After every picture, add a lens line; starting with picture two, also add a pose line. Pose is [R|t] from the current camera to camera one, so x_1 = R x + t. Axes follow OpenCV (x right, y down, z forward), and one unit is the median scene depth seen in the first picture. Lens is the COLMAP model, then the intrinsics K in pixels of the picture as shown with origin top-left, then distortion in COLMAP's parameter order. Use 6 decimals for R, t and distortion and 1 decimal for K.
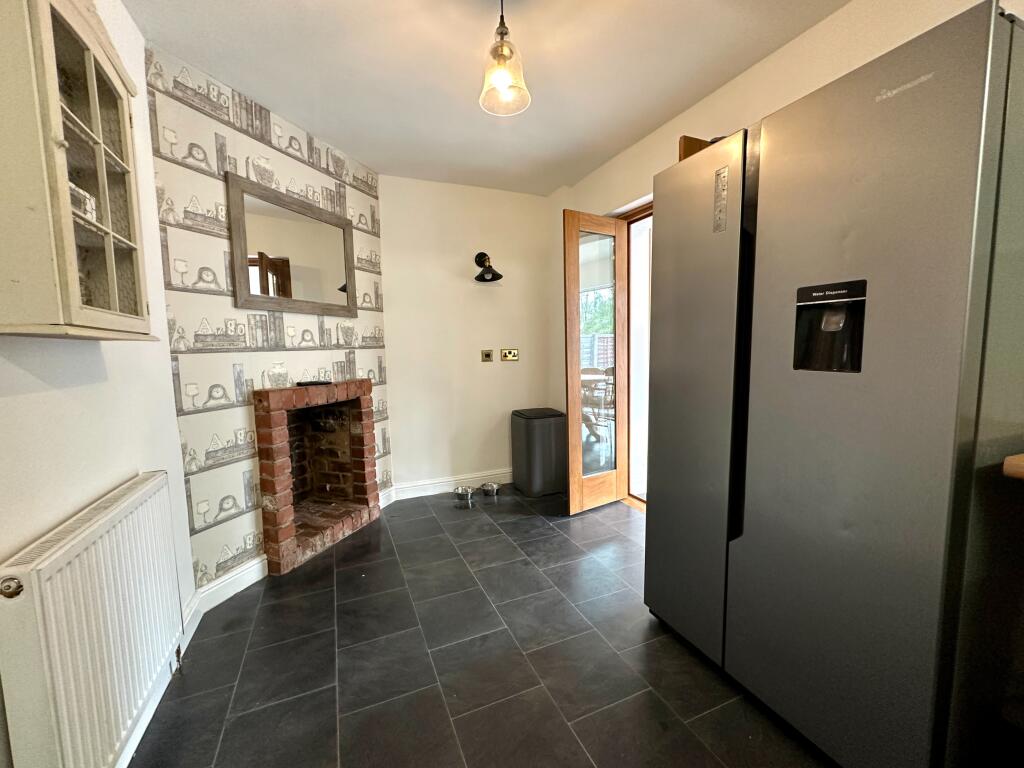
lens RADIAL K [[412.7, 0, 503.5], [0, 412.7, 383.3], [0, 0, 1]] dist [-0.000151, -0.000634]
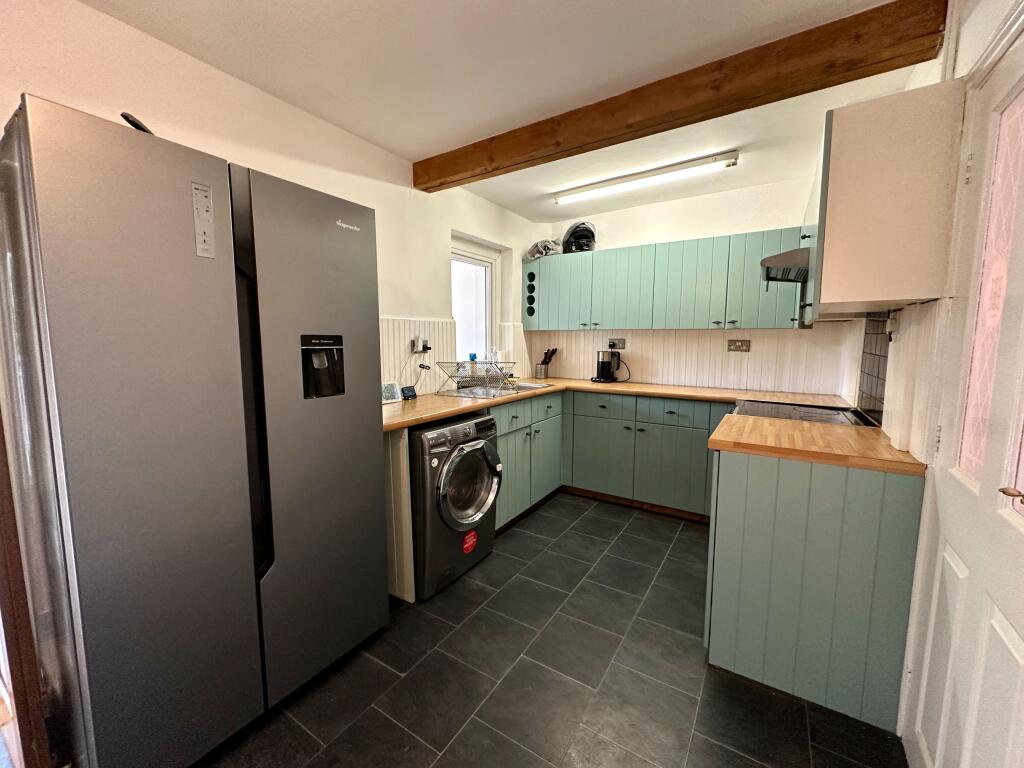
lens RADIAL K [[412.7, 0, 511.9], [0, 412.7, 382.9], [0, 0, 1]] dist [-0.000151, -0.000634]
pose [[-0.560712, -0.066531, 0.825334, -0.547642], [0.084638, 0.986940, 0.137059, -0.160901], [-0.823674, 0.146705, -0.547759, 0.932112]]
